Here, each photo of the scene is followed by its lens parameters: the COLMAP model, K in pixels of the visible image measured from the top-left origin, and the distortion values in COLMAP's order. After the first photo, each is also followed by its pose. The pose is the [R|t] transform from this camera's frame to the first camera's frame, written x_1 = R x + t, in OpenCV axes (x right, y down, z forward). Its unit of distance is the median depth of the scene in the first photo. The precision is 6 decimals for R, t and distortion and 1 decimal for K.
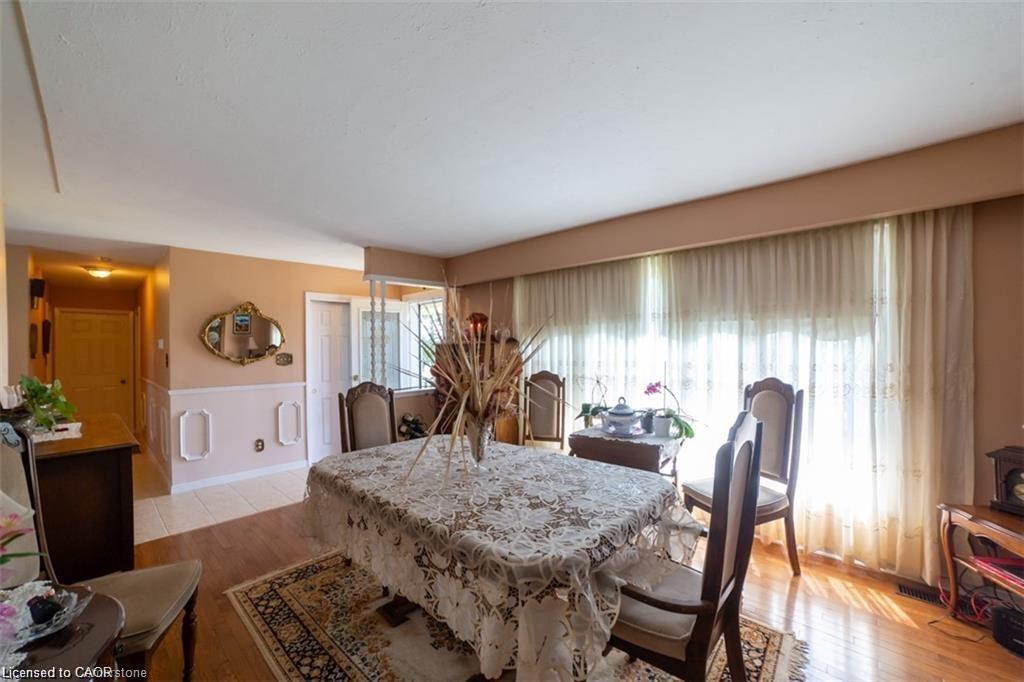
lens RADIAL K [[411.2, 0, 512.0], [0, 411.2, 341.0], [0, 0, 1]] dist [-0.078866, 0.030108]
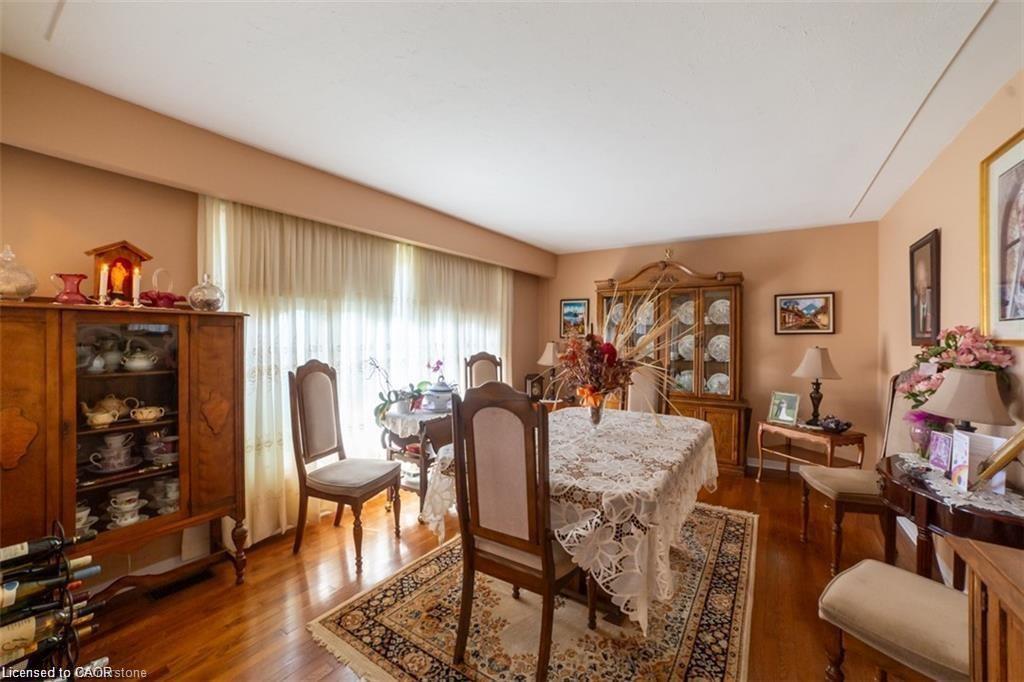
lens RADIAL K [[411.2, 0, 512.0], [0, 411.2, 341.0], [0, 0, 1]] dist [-0.078866, 0.030108]
pose [[-0.156532, -0.002750, 0.987669, -1.171929], [-0.014908, 0.999889, 0.000422, 0.059700], [-0.987560, -0.014658, -0.156556, 1.392253]]
